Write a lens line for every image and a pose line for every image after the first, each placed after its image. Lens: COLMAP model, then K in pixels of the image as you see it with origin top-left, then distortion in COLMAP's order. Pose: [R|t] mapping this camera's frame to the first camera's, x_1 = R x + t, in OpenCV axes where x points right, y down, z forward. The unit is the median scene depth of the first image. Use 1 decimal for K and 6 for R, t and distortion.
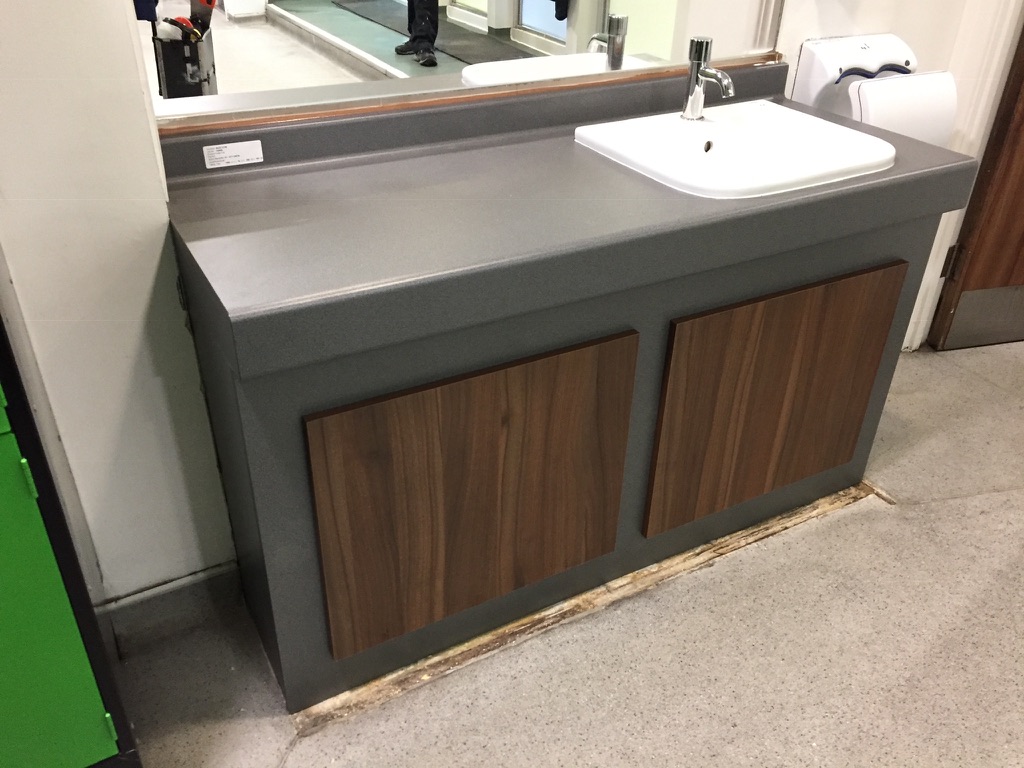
lens RADIAL K [[868.5, 0, 508.7], [0, 868.5, 388.5], [0, 0, 1]] dist [-0.012842, -0.016154]
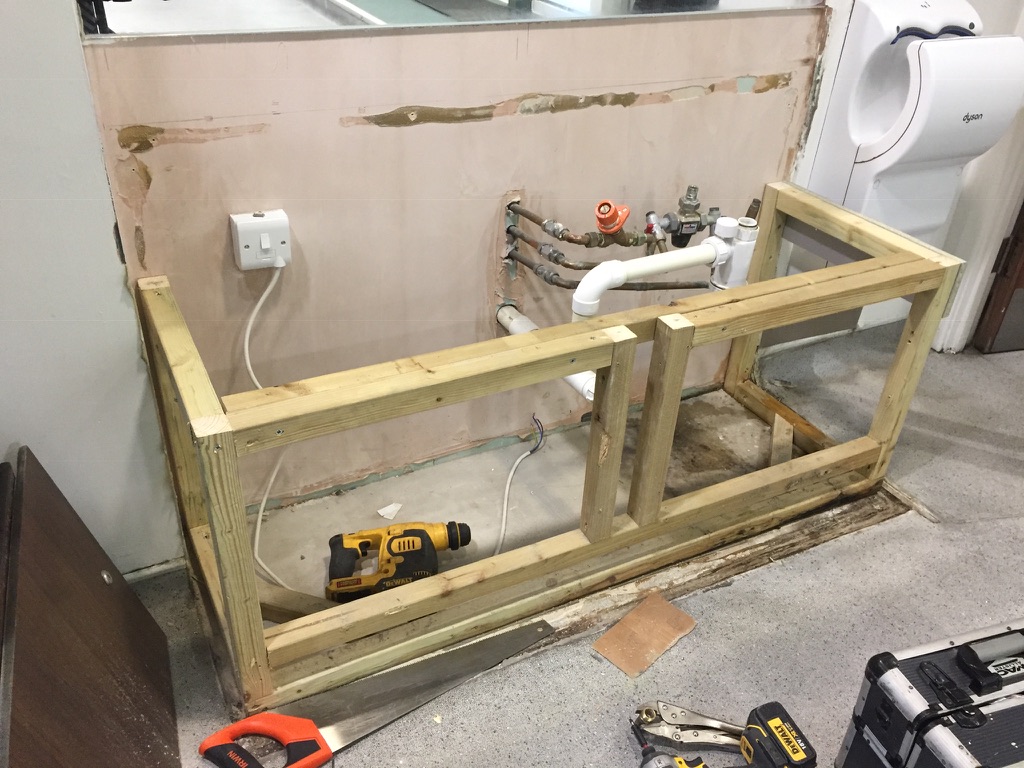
lens RADIAL K [[868.5, 0, 514.1], [0, 868.5, 379.3], [0, 0, 1]] dist [-0.012842, -0.016154]
pose [[0.999167, 0.040170, -0.007143, 0.013418], [-0.040187, 0.999190, -0.002266, 0.006910], [0.007046, 0.002552, 0.999972, 0.117473]]
